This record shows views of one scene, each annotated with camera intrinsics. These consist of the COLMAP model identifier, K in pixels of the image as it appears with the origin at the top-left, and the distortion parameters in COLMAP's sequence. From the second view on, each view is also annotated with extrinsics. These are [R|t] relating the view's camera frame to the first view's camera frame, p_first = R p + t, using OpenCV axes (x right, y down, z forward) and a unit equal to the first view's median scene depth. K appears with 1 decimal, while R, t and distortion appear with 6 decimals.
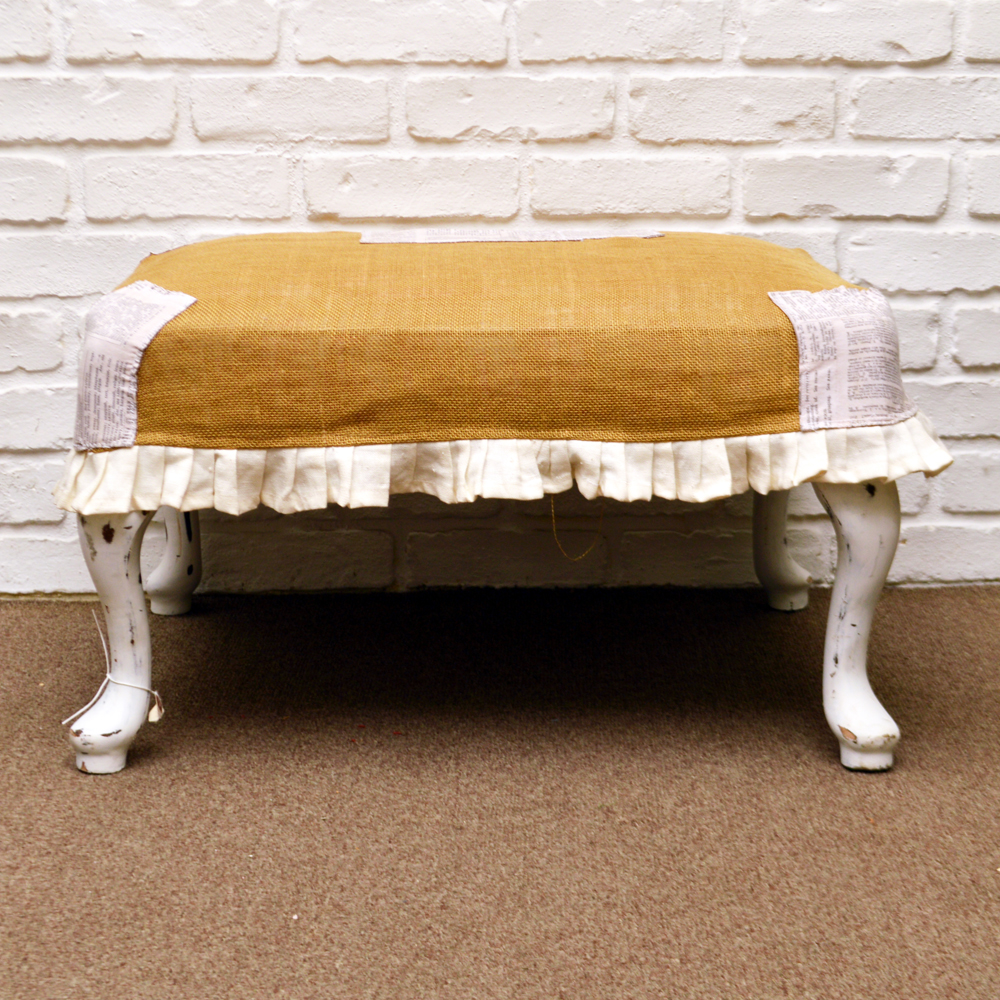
lens RADIAL K [[2198.3, 0, 497.4], [0, 2198.3, 498.7], [0, 0, 1]] dist [-0.003216, 0.000000]
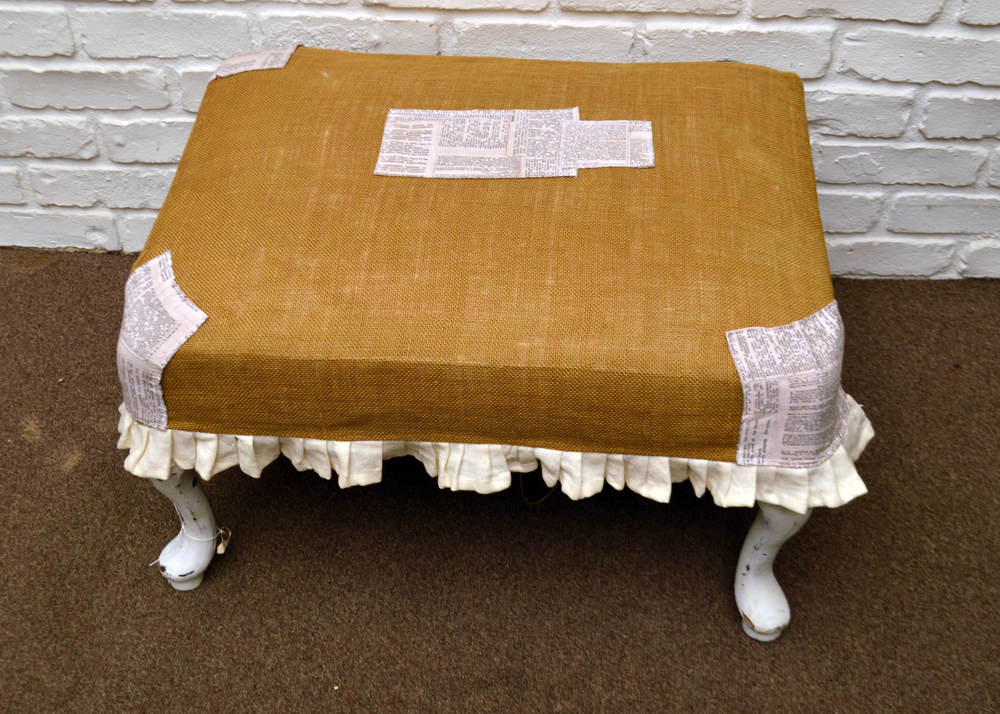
lens RADIAL K [[1248.4, 0, 505.0], [0, 1248.4, 359.1], [0, 0, 1]] dist [-0.019802, 0.000000]
pose [[0.994282, 0.074909, -0.076101, 0.063910], [-0.019576, 0.828456, 0.559712, -0.433405], [0.104974, -0.555022, 0.825186, 0.482268]]
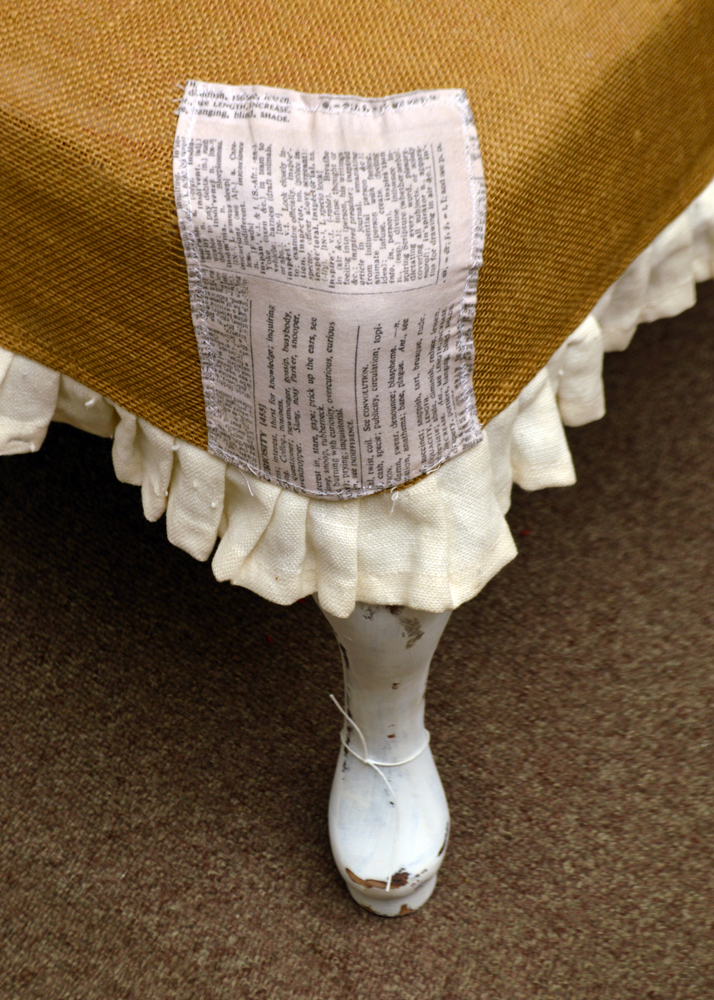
lens RADIAL K [[2438.5, 0, 358.3], [0, 2438.5, 499.5], [0, 0, 1]] dist [0.012860, 0.000000]
pose [[0.599793, -0.611126, 0.516500, -0.455266], [0.187469, 0.734862, 0.651792, -0.355512], [-0.777884, -0.294113, 0.555333, 0.723457]]
